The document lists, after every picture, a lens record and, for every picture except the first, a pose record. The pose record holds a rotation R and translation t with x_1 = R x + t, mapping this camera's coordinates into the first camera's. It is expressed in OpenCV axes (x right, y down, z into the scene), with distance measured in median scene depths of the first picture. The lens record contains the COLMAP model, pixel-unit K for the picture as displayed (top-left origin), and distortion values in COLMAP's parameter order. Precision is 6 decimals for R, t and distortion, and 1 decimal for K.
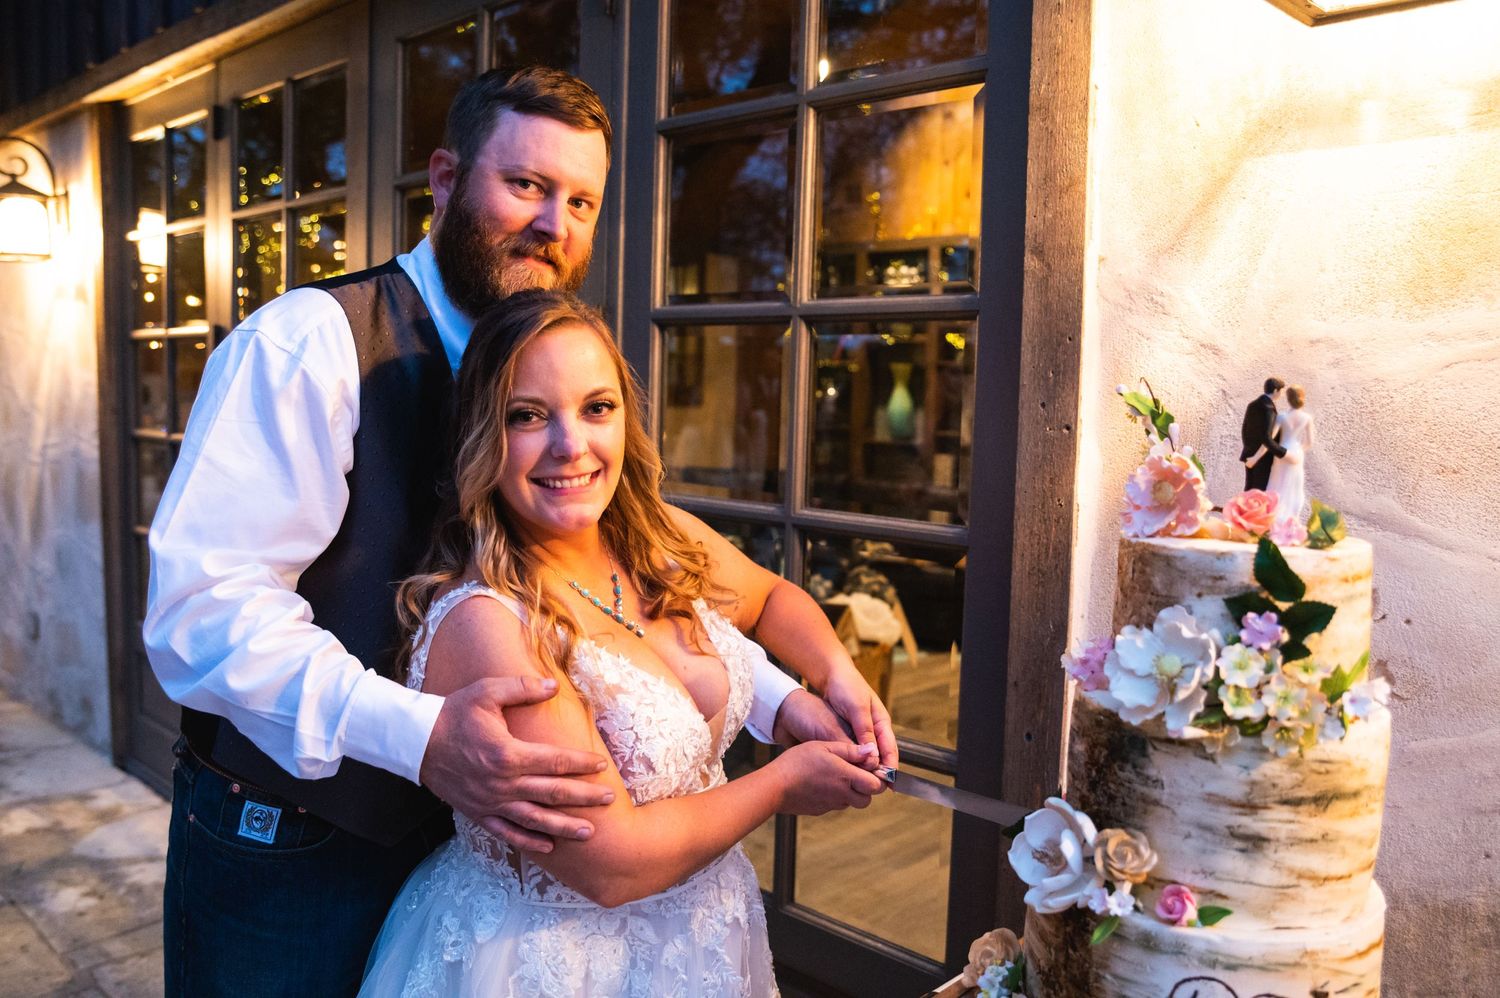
lens RADIAL K [[1185.1, 0, 750.0], [0, 1185.1, 499.0], [0, 0, 1]] dist [-0.124692, 0.111934]
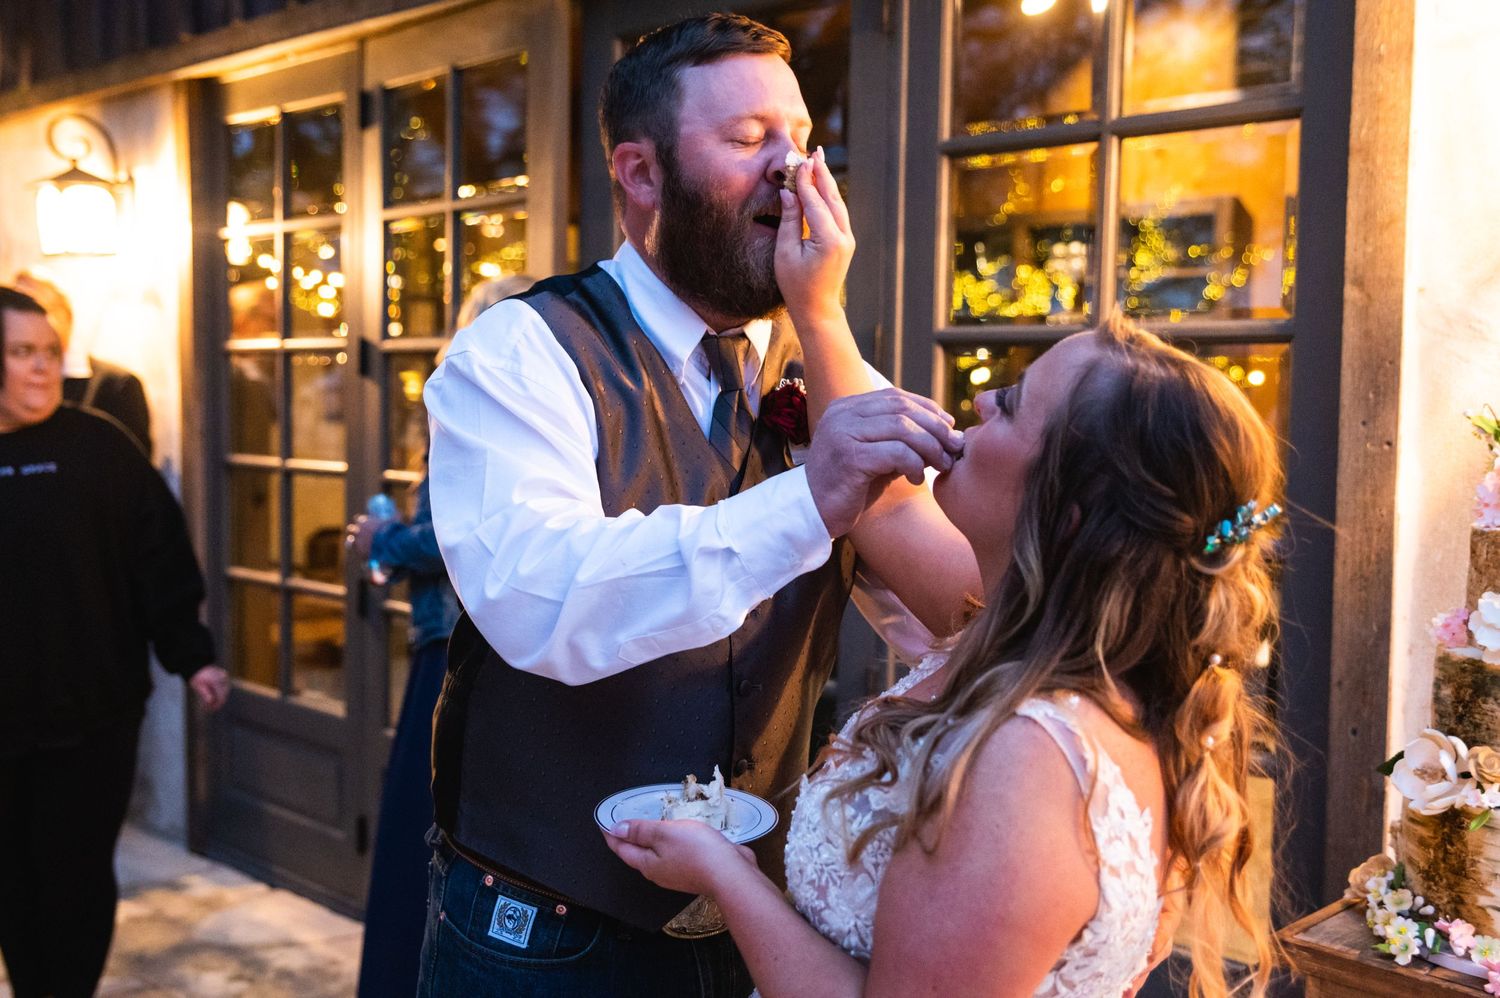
lens RADIAL K [[1635.7, 0, 753.5], [0, 1635.7, 504.7], [0, 0, 1]] dist [0.004201, 0.017612]
pose [[0.999506, -0.009637, -0.029920, -0.276550], [0.008860, 0.999623, -0.026006, 0.030394], [0.030159, 0.025728, 0.999214, -0.541623]]
